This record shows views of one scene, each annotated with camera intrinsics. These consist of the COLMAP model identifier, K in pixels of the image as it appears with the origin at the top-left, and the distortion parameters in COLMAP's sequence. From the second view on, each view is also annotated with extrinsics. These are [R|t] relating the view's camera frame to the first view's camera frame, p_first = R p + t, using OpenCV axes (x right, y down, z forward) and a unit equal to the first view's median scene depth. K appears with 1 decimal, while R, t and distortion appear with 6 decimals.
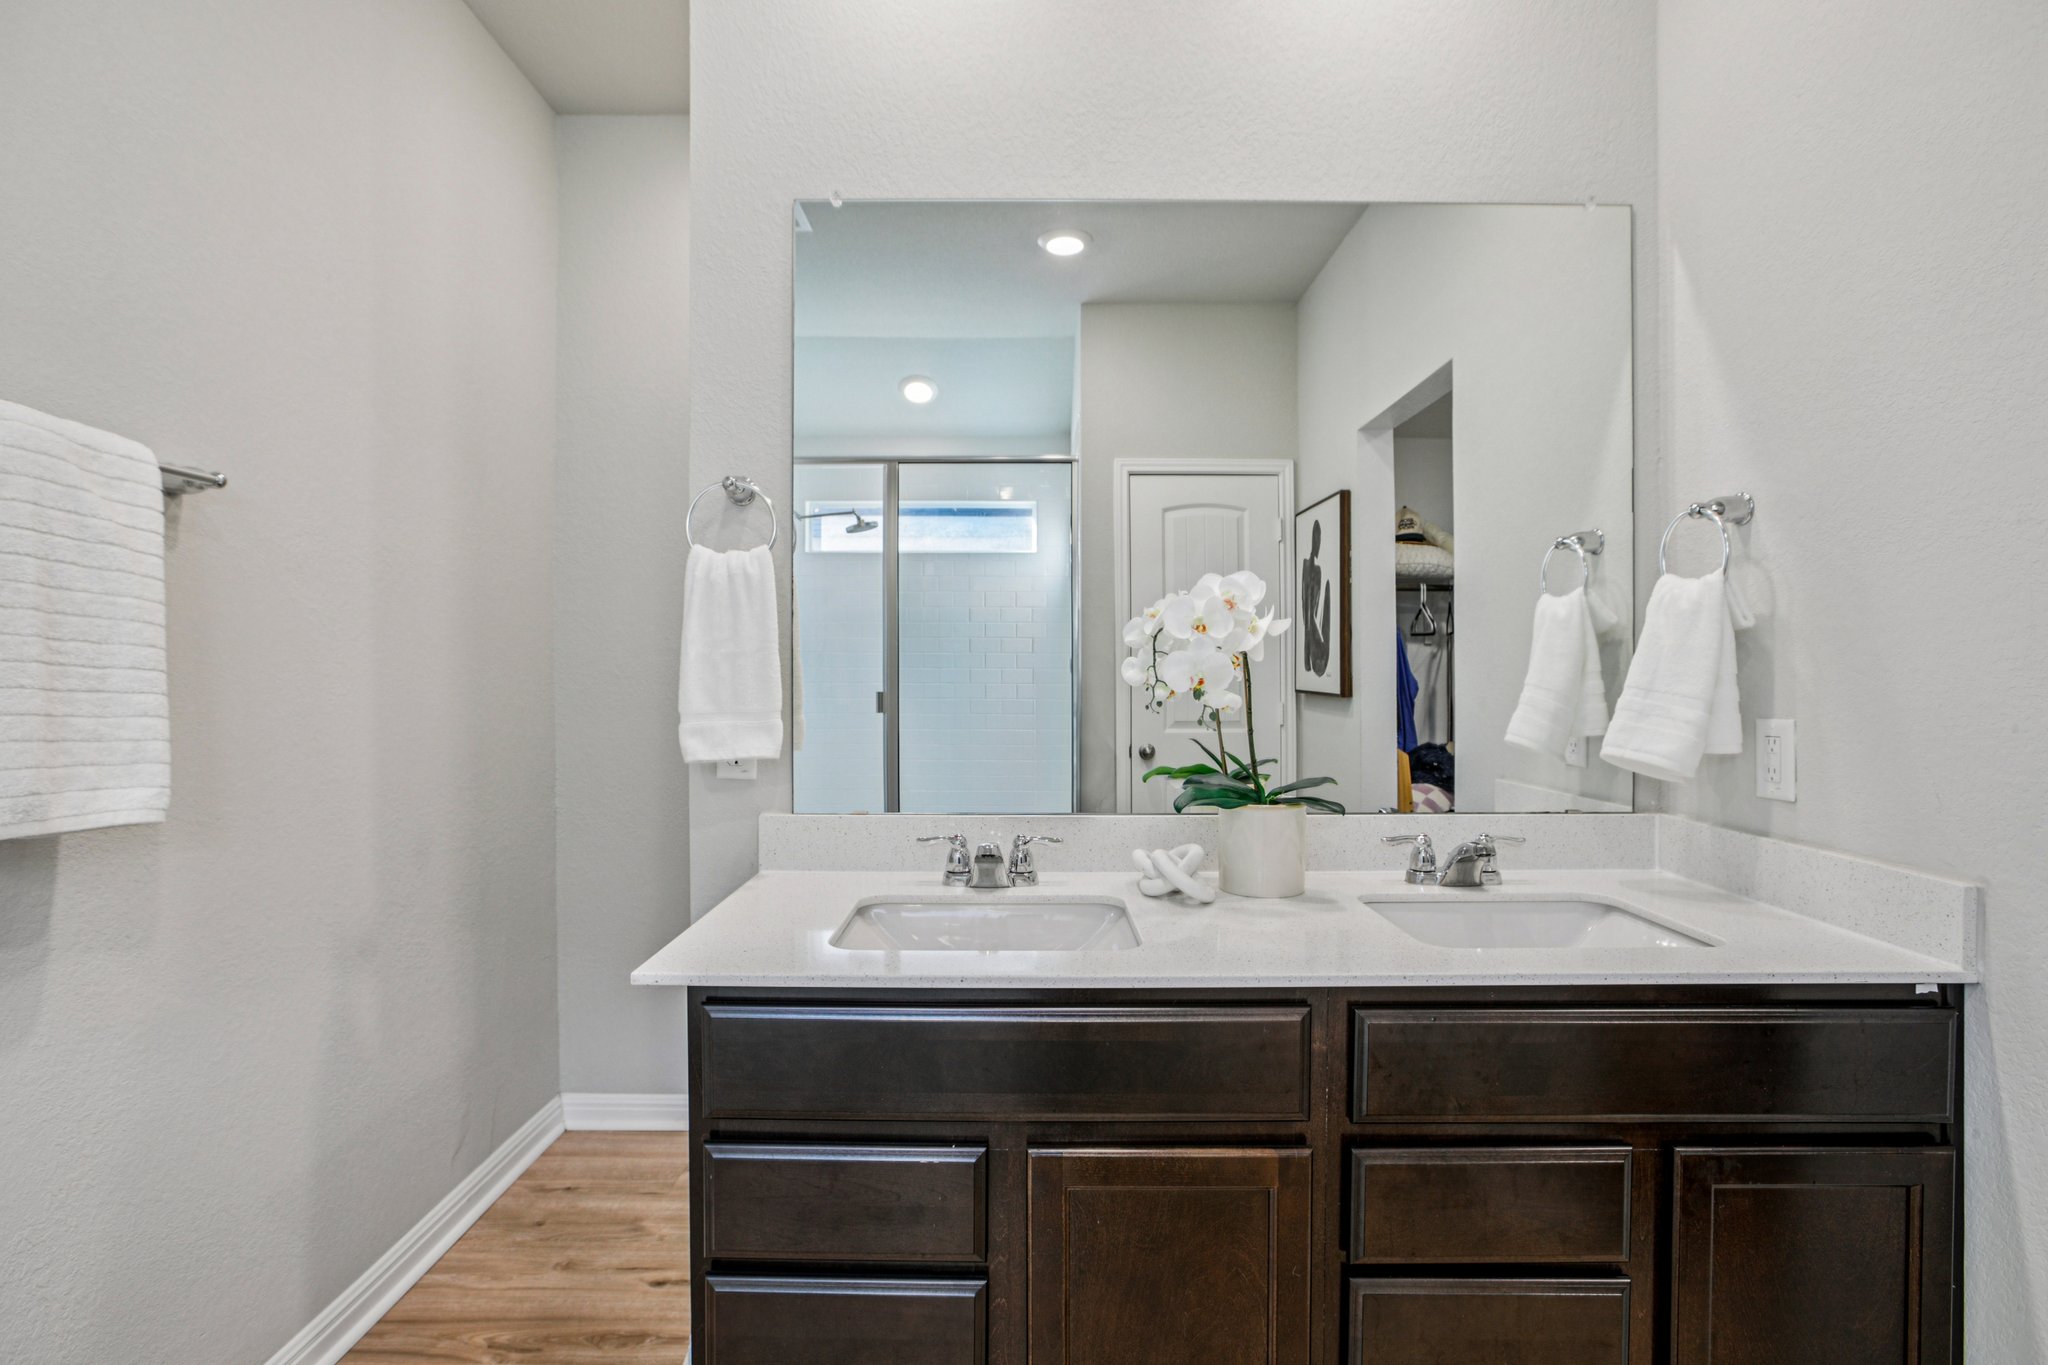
lens RADIAL K [[972.7, 0, 1020.6], [0, 972.7, 677.2], [0, 0, 1]] dist [-0.051028, 0.026084]
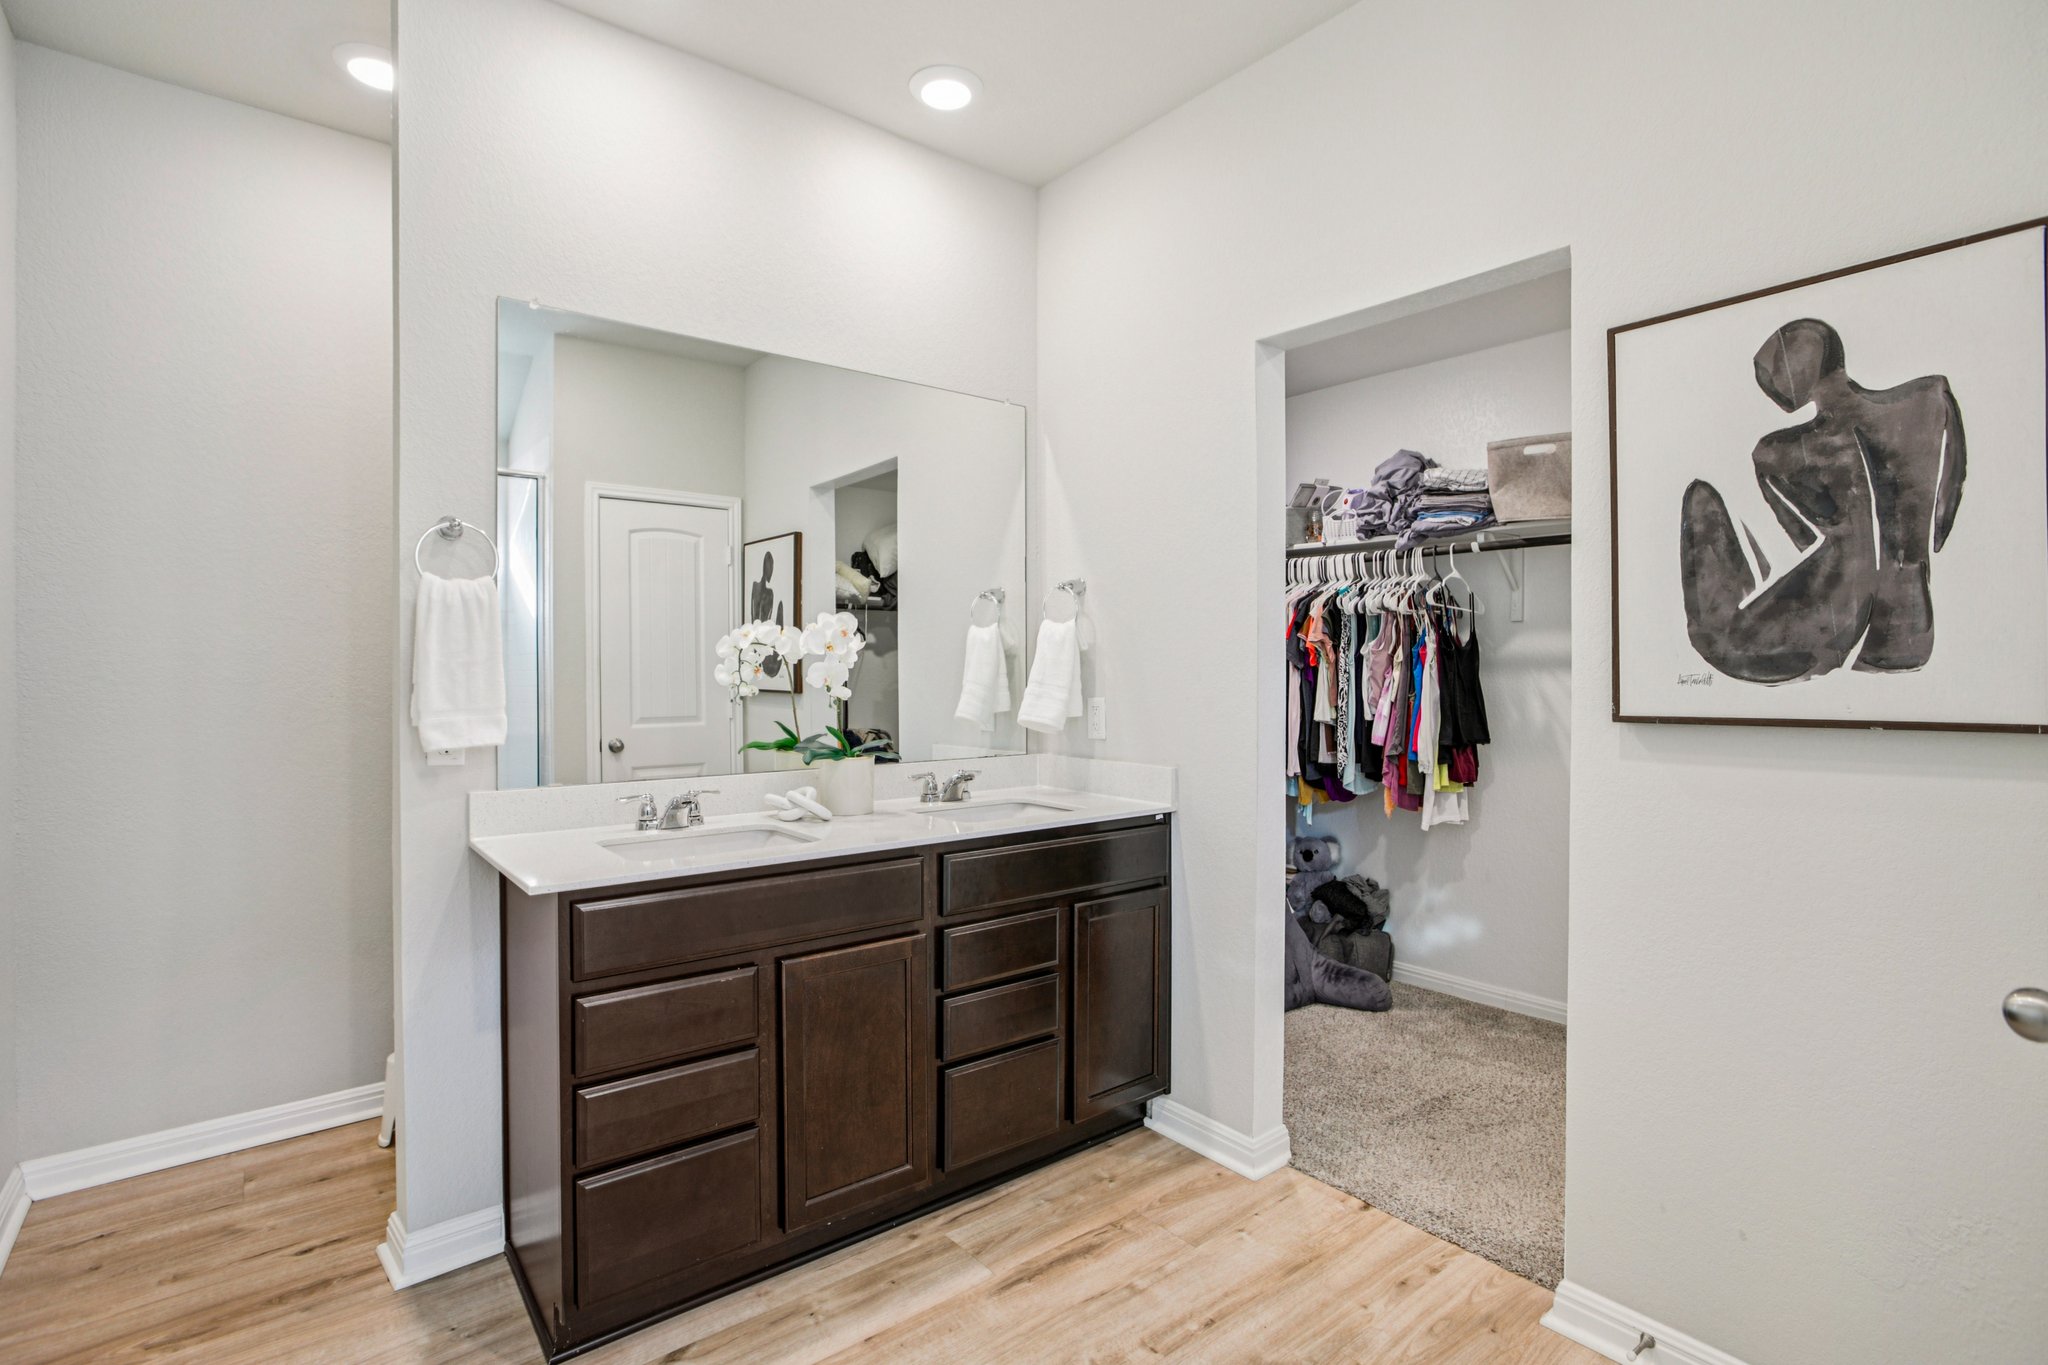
lens RADIAL K [[972.7, 0, 1020.6], [0, 972.7, 677.2], [0, 0, 1]] dist [-0.051028, 0.026084]
pose [[0.781482, -0.007216, 0.623886, -0.507226], [0.007709, 0.999968, 0.001910, -0.002218], [-0.623880, 0.003317, 0.781513, -0.407184]]
